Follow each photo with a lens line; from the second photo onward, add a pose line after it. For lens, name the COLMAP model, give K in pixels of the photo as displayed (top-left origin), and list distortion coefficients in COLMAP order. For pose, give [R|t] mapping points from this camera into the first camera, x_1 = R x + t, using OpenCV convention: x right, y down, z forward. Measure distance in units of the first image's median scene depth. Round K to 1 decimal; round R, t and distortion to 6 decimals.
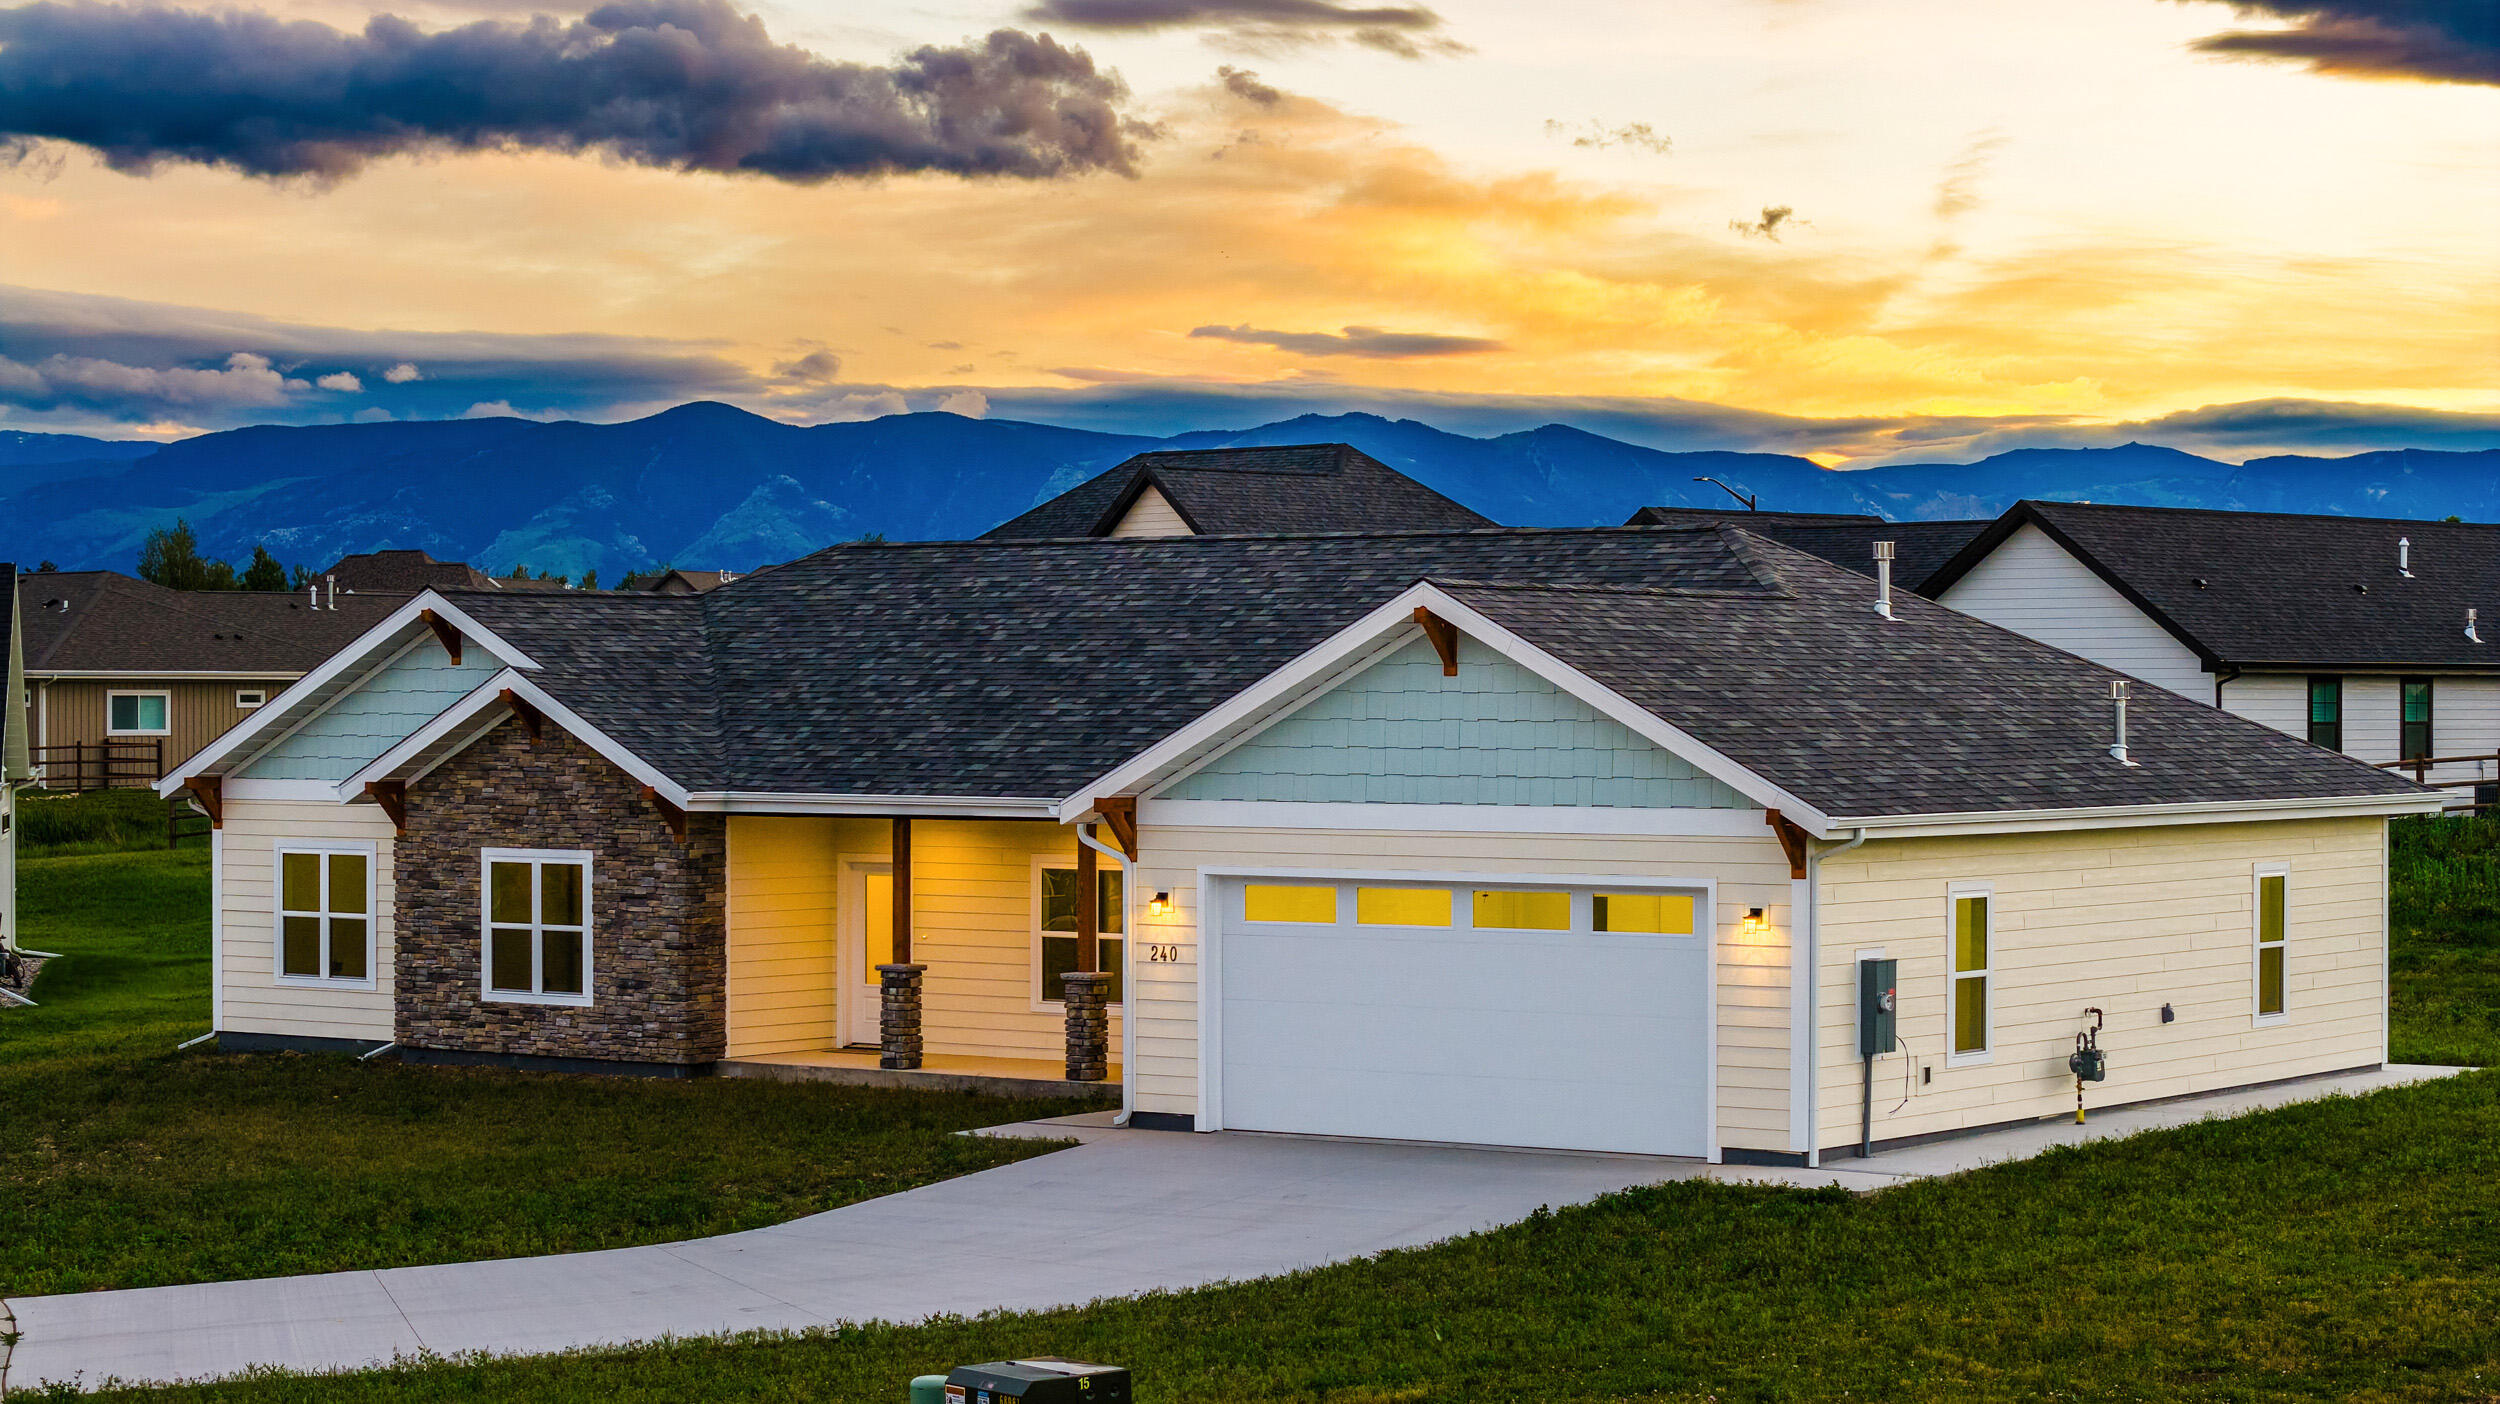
lens RADIAL K [[5011.7, 0, 1264.7], [0, 5011.7, 705.2], [0, 0, 1]] dist [-0.237987, 1.217023]
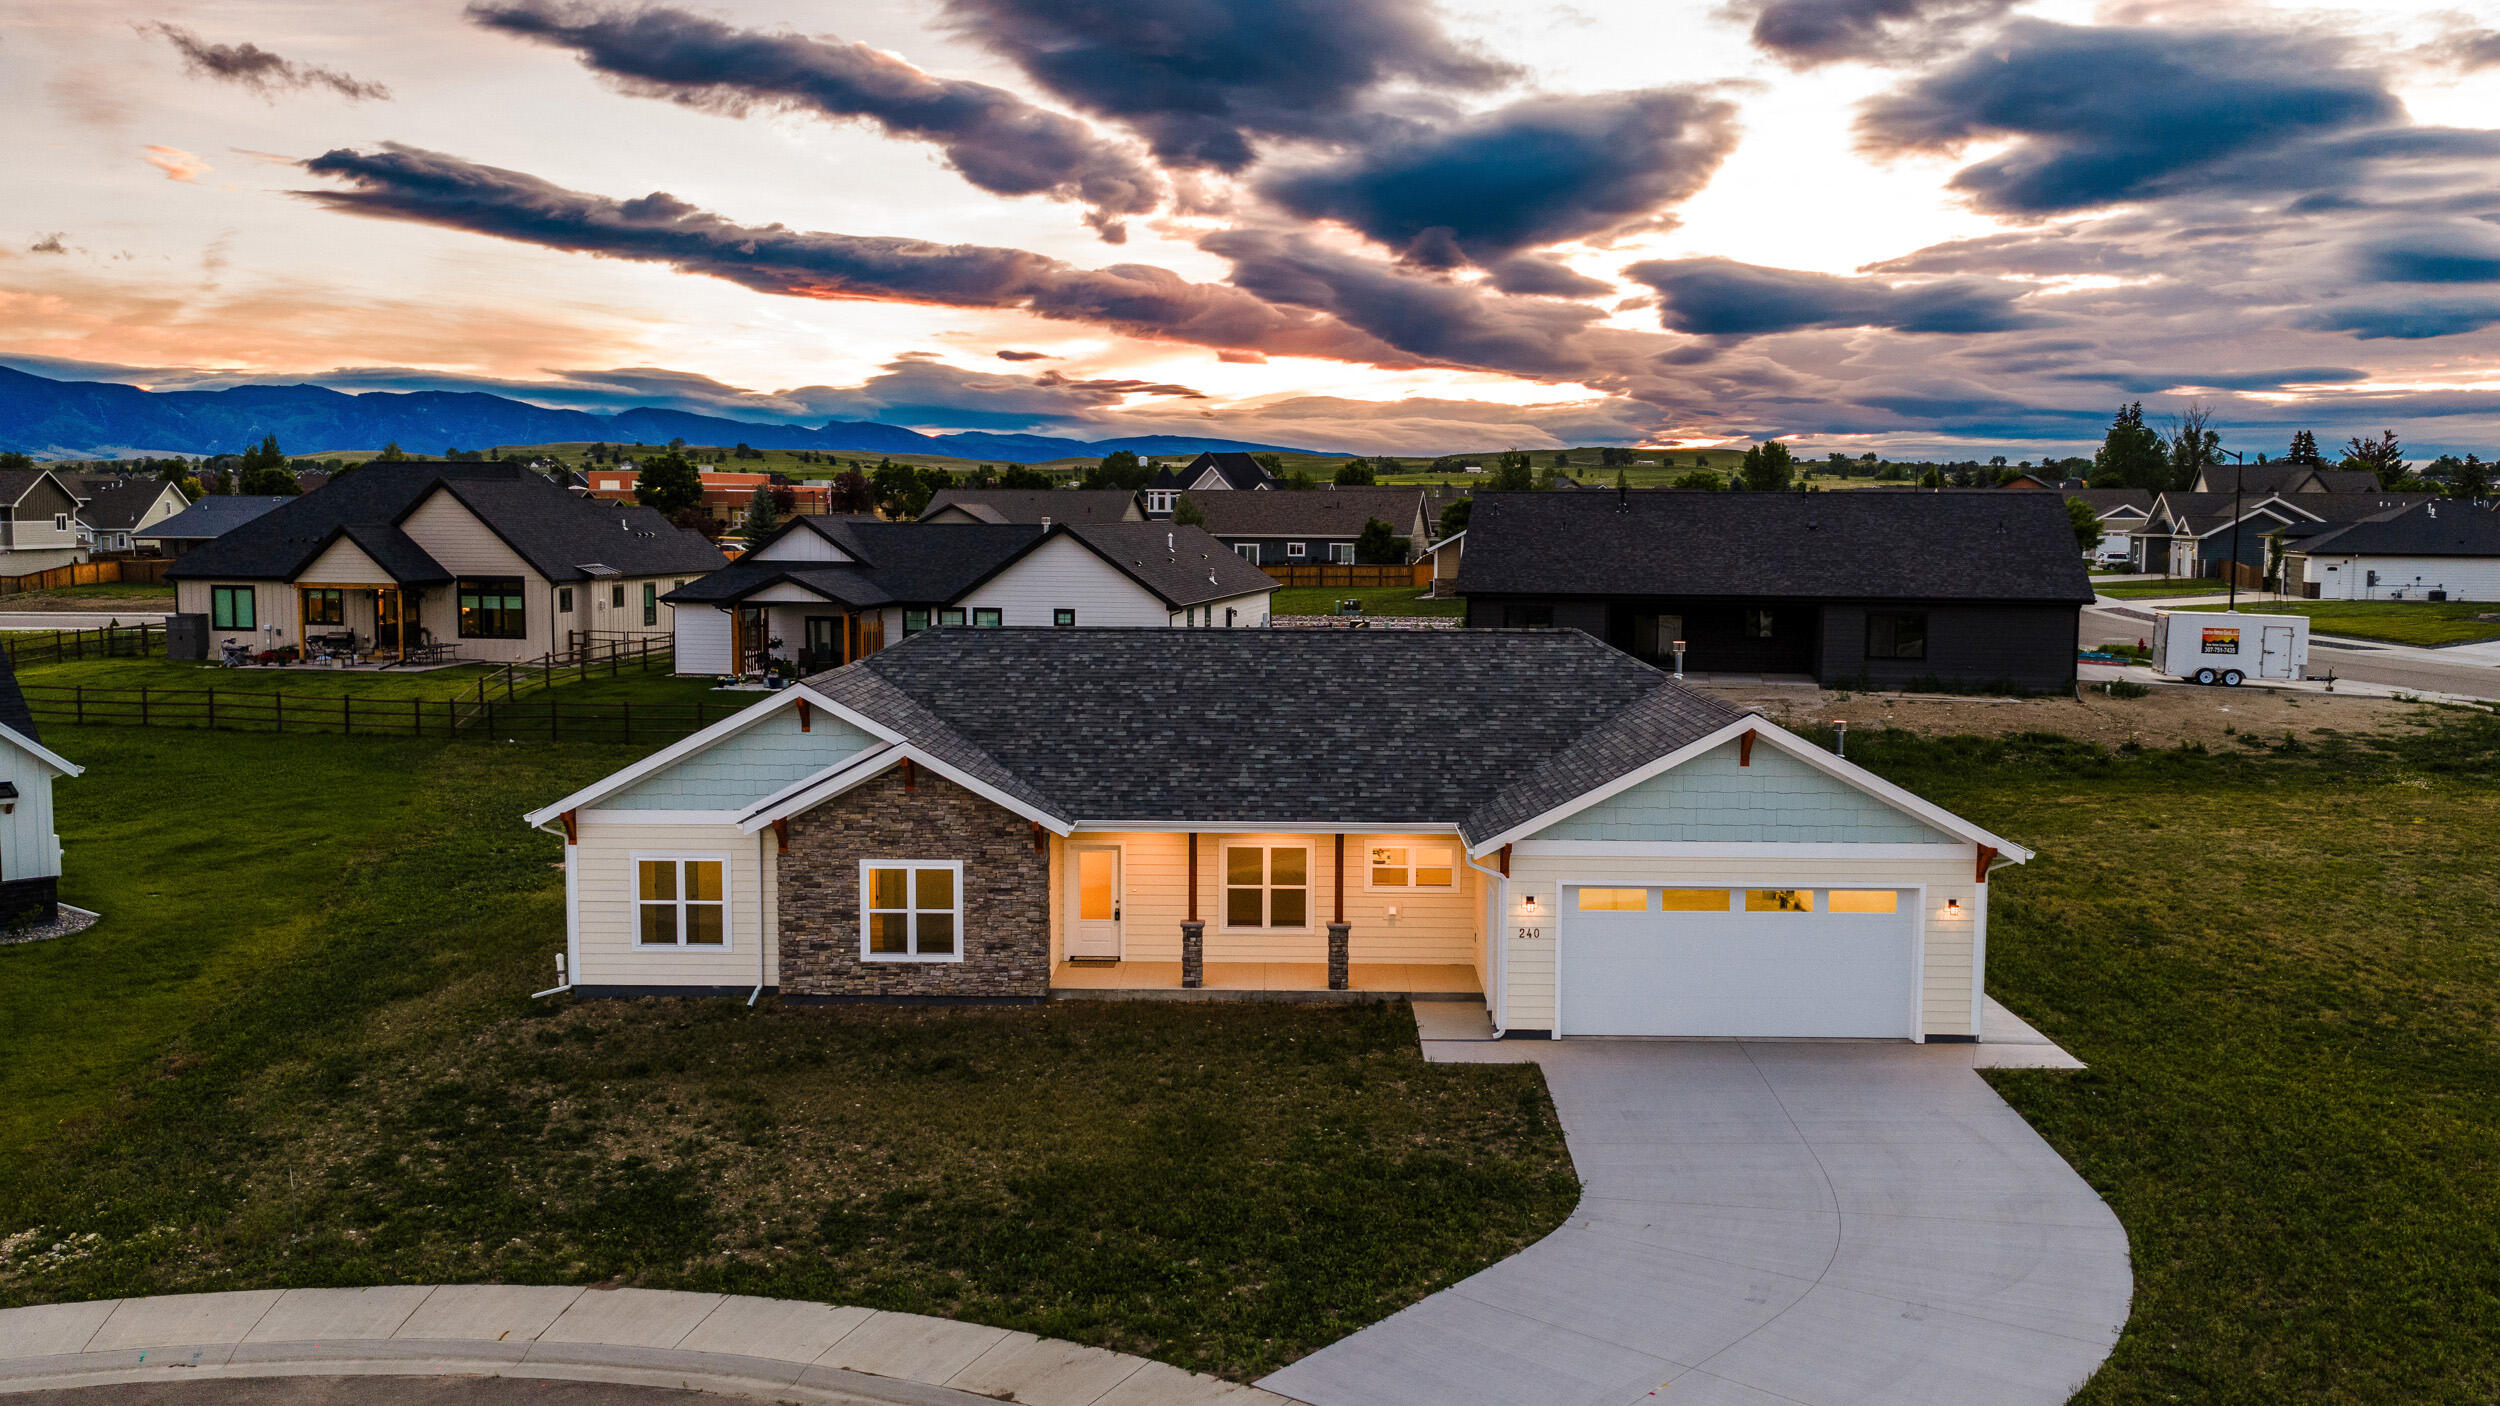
lens RADIAL K [[2058.8, 0, 1251.9], [0, 2058.8, 690.1], [0, 0, 1]] dist [0.034416, -0.069061]
pose [[0.824905, -0.047924, 0.563237, -0.412087], [-0.002919, 0.996025, 0.089023, -0.078048], [-0.565264, -0.075080, 0.821486, 0.442896]]
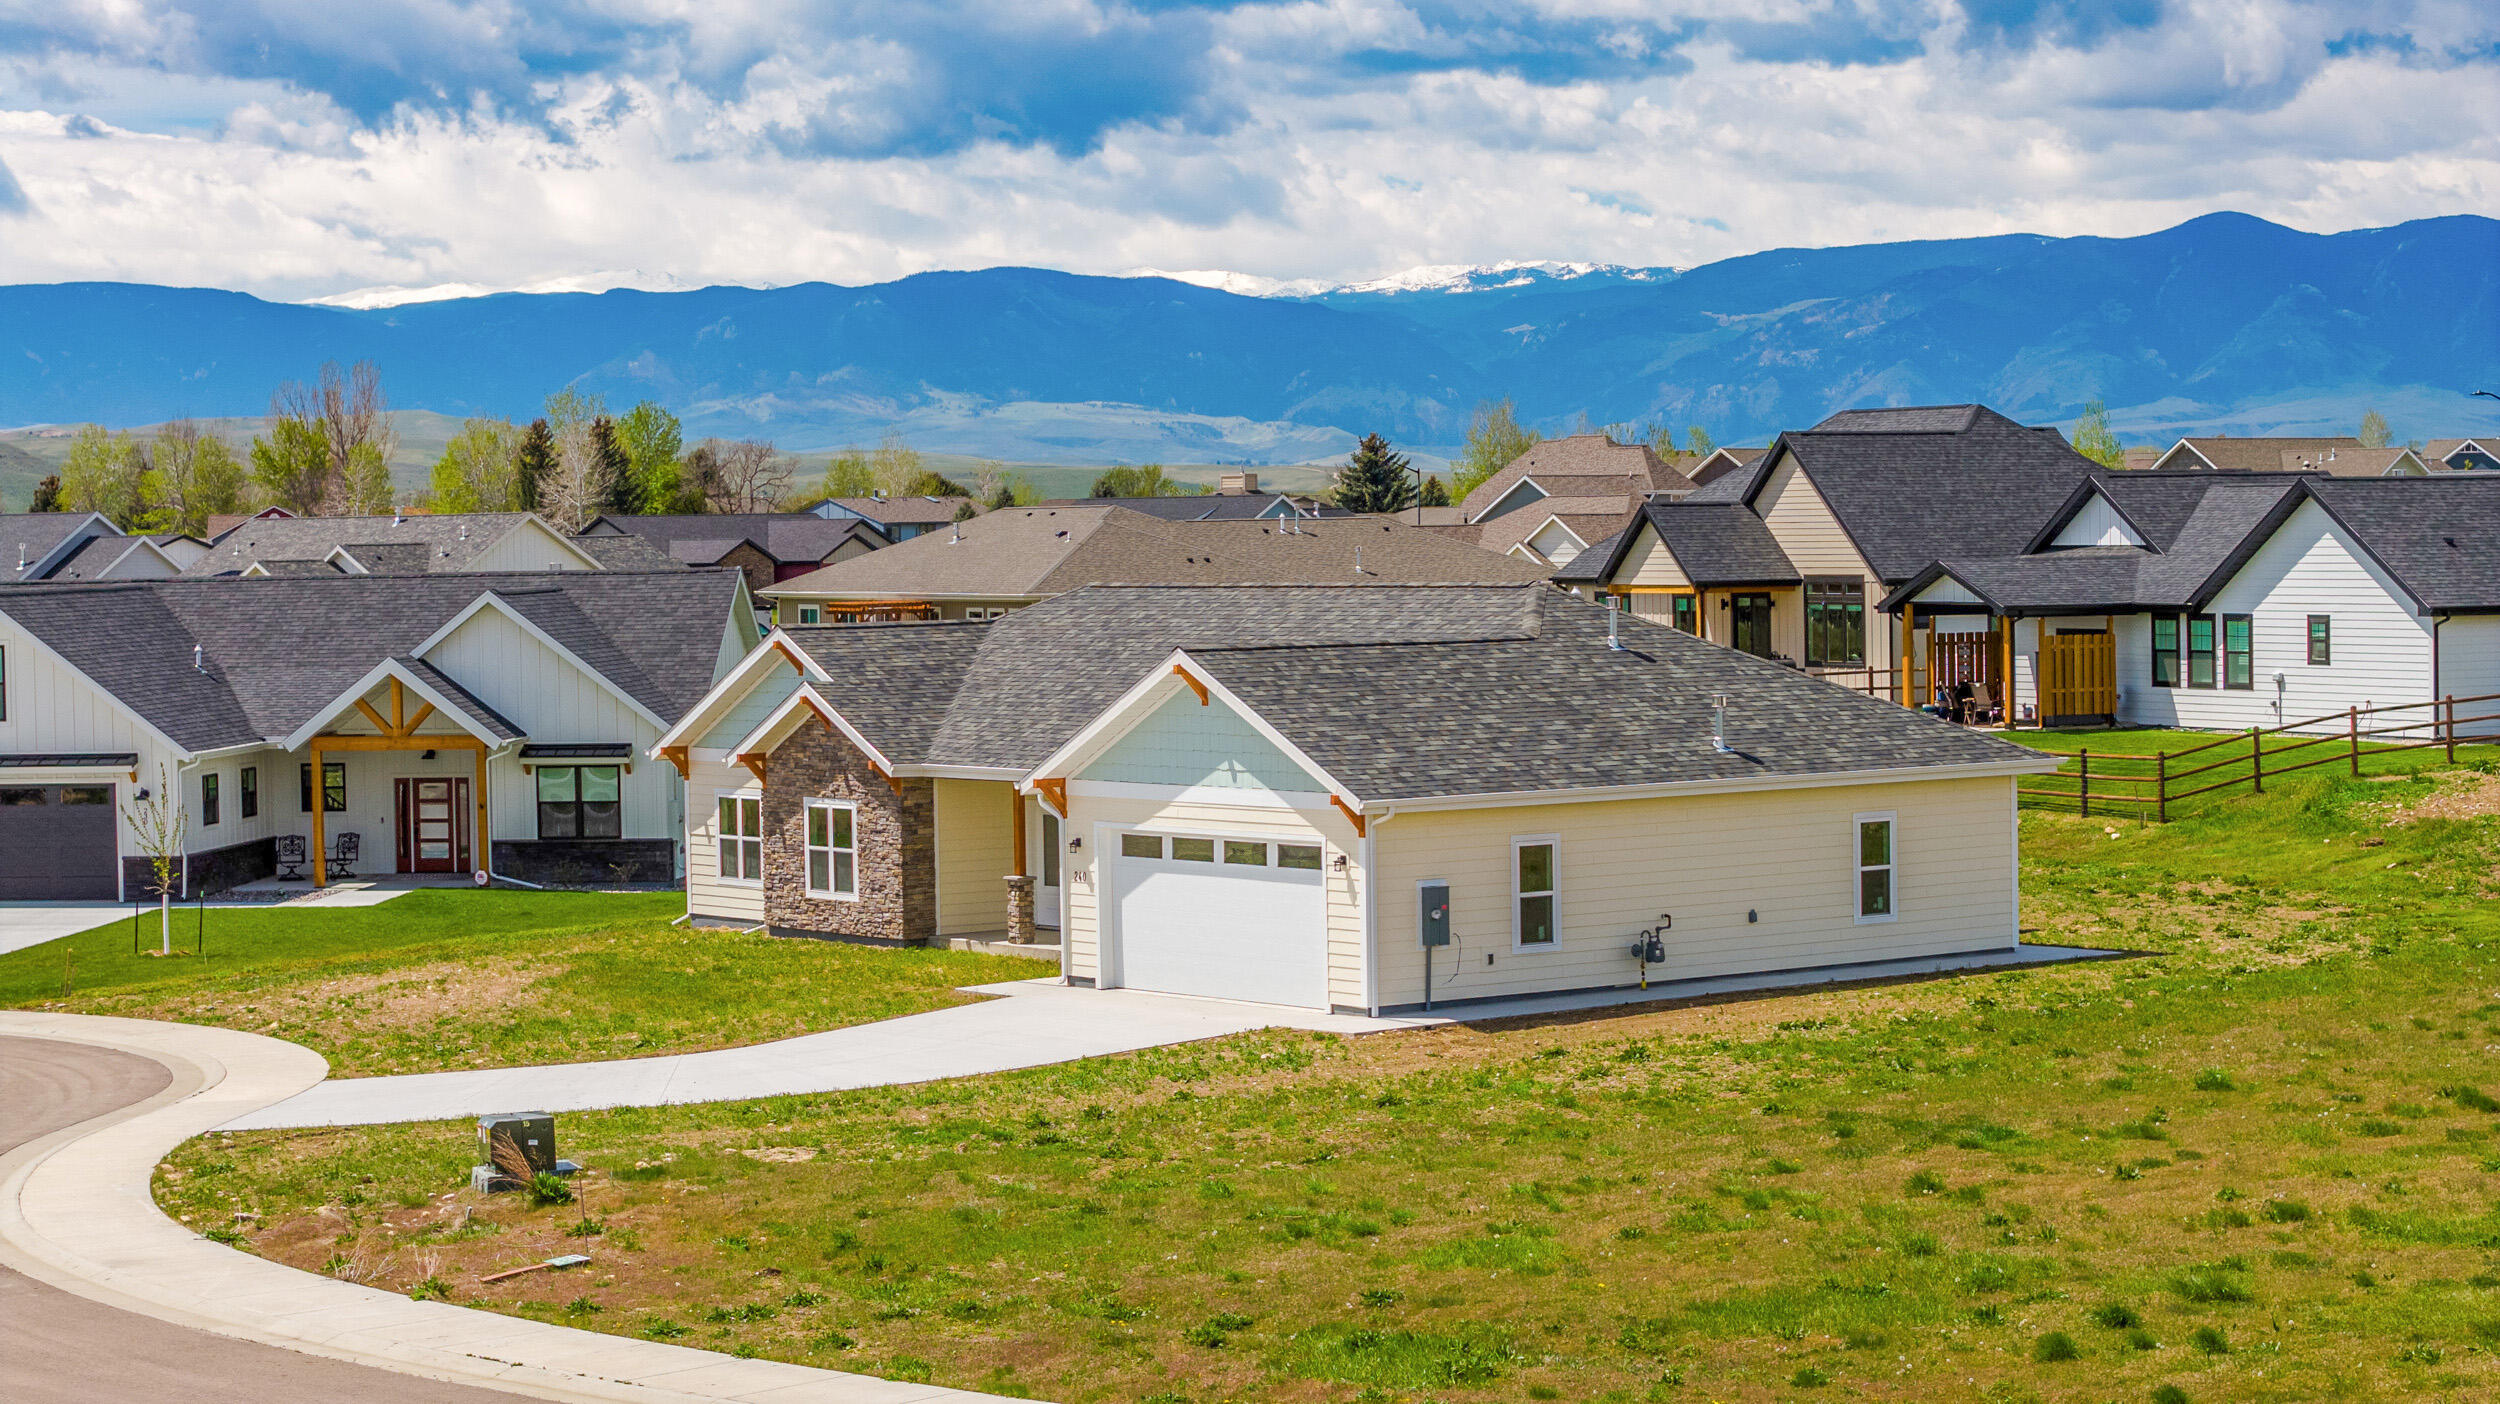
lens RADIAL K [[5011.7, 0, 1264.7], [0, 5011.7, 705.2], [0, 0, 1]] dist [-0.237987, 1.217023]
pose [[0.953996, -0.007362, -0.299728, 0.449132], [0.018432, 0.999248, 0.034124, -0.050656], [0.299251, -0.038079, 0.953414, -0.433293]]
